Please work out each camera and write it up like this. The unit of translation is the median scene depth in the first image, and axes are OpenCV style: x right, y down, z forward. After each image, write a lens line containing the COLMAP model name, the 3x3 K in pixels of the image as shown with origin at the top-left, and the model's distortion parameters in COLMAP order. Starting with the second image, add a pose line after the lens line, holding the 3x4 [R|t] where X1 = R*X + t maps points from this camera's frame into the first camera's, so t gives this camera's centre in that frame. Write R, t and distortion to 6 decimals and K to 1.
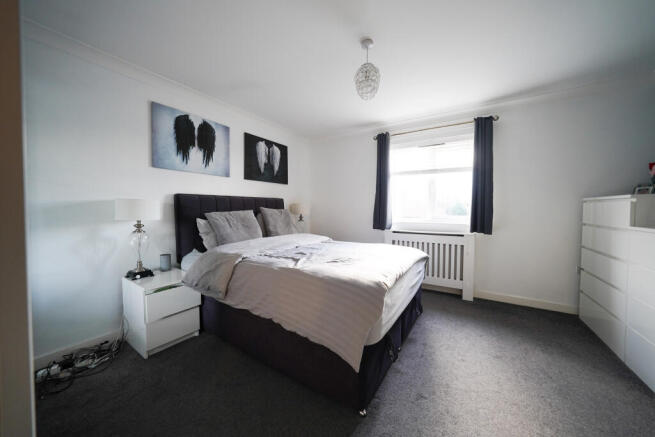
lens RADIAL K [[230.2, 0, 327.3], [0, 230.2, 217.3], [0, 0, 1]] dist [-0.001388, -0.000080]
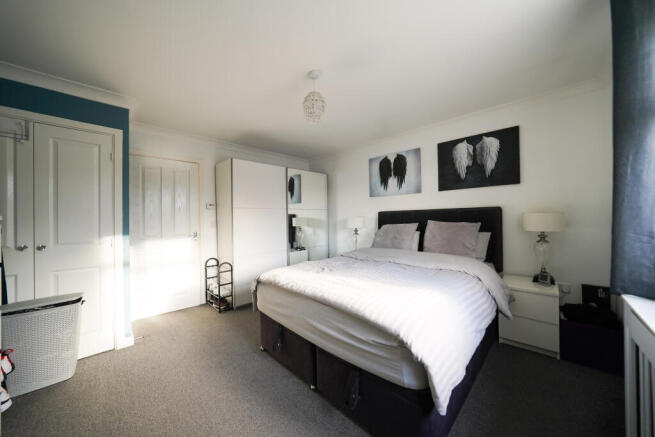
lens RADIAL K [[230.2, 0, 327.5], [0, 230.2, 218.1], [0, 0, 1]] dist [-0.001388, -0.000080]
pose [[-0.187043, -0.003642, -0.982345, 0.752688], [-0.022224, 0.999753, 0.000525, -0.044261], [0.982100, 0.021930, -0.187078, 0.785932]]
